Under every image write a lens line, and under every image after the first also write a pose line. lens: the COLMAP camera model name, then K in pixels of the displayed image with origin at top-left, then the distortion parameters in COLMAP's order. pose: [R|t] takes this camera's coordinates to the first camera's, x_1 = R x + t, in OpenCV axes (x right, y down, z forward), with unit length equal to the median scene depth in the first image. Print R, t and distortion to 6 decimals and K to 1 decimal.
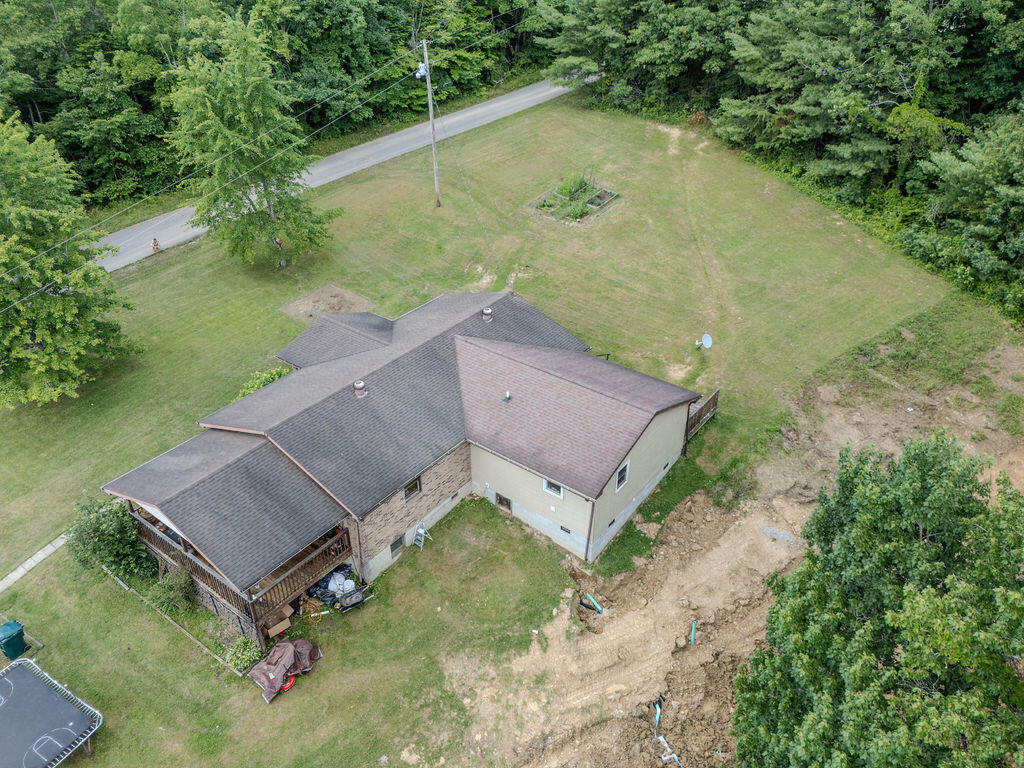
lens RADIAL K [[752.1, 0, 504.8], [0, 752.1, 384.7], [0, 0, 1]] dist [0.066694, -0.075521]
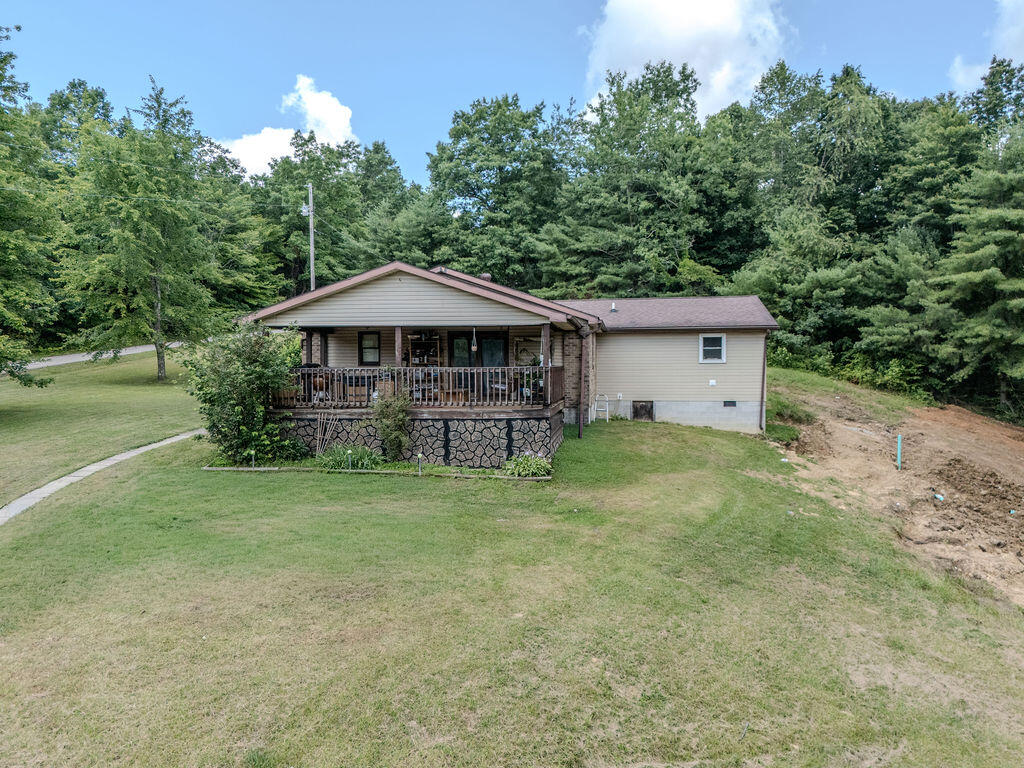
lens RADIAL K [[758.0, 0, 507.5], [0, 758.0, 384.1], [0, 0, 1]] dist [0.065038, -0.065207]
pose [[0.871746, -0.003814, 0.489943, -0.634690], [0.259760, 0.851466, -0.455556, 0.542765], [-0.415432, 0.524396, 0.743253, 0.416863]]
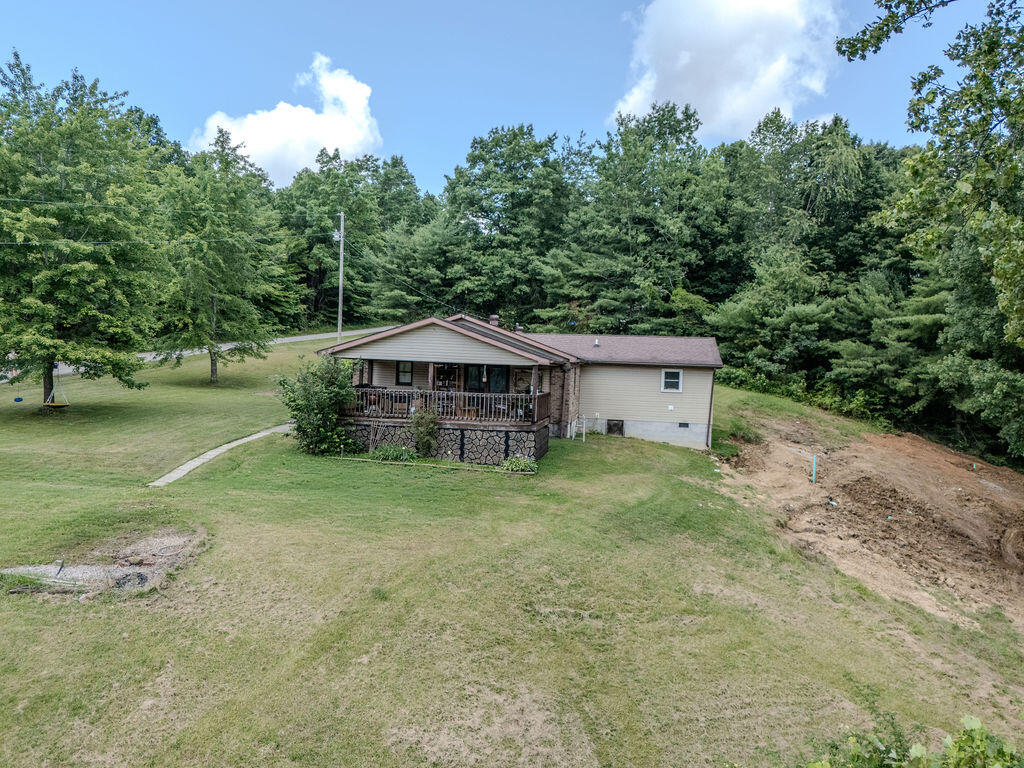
lens RADIAL K [[800.6, 0, 507.6], [0, 800.6, 381.1], [0, 0, 1]] dist [0.083984, -0.098579]
pose [[0.874106, 0.037668, 0.484273, -0.786516], [0.221321, 0.856598, -0.466109, 0.673043], [-0.432385, 0.514608, 0.740420, 0.165583]]
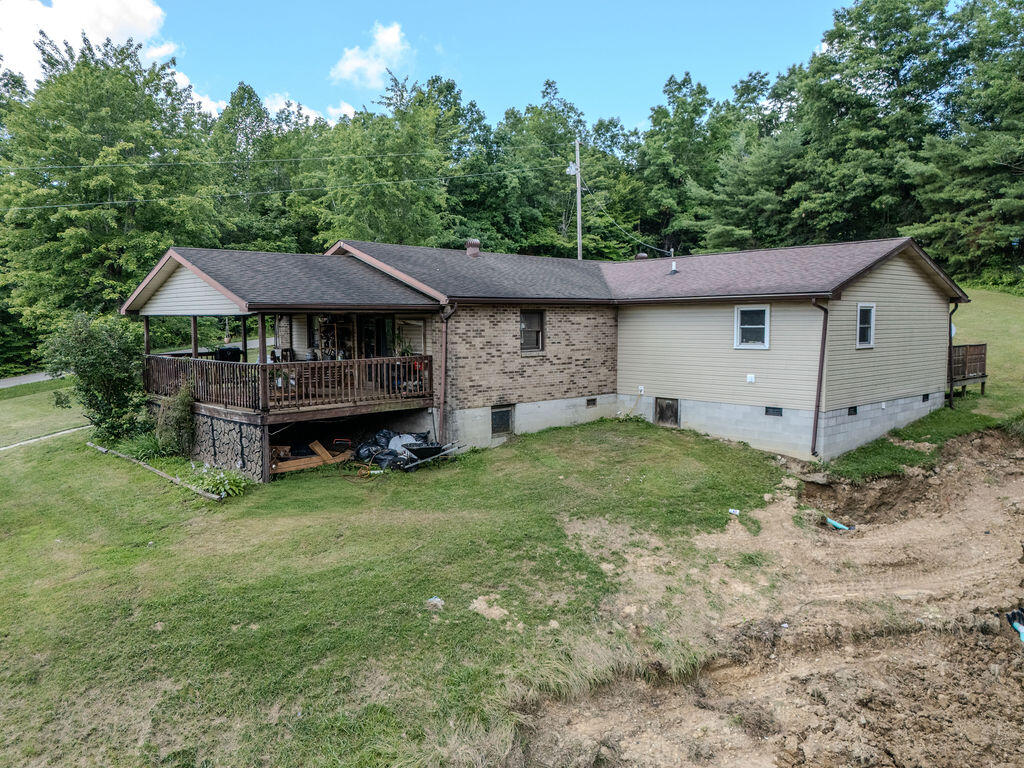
lens RADIAL K [[752.1, 0, 504.8], [0, 752.1, 384.7], [0, 0, 1]] dist [0.066694, -0.075521]
pose [[0.983885, 0.017209, -0.177974, -0.026027], [-0.097536, 0.885882, -0.453542, 0.487583], [0.149859, 0.463592, 0.873284, 0.432249]]
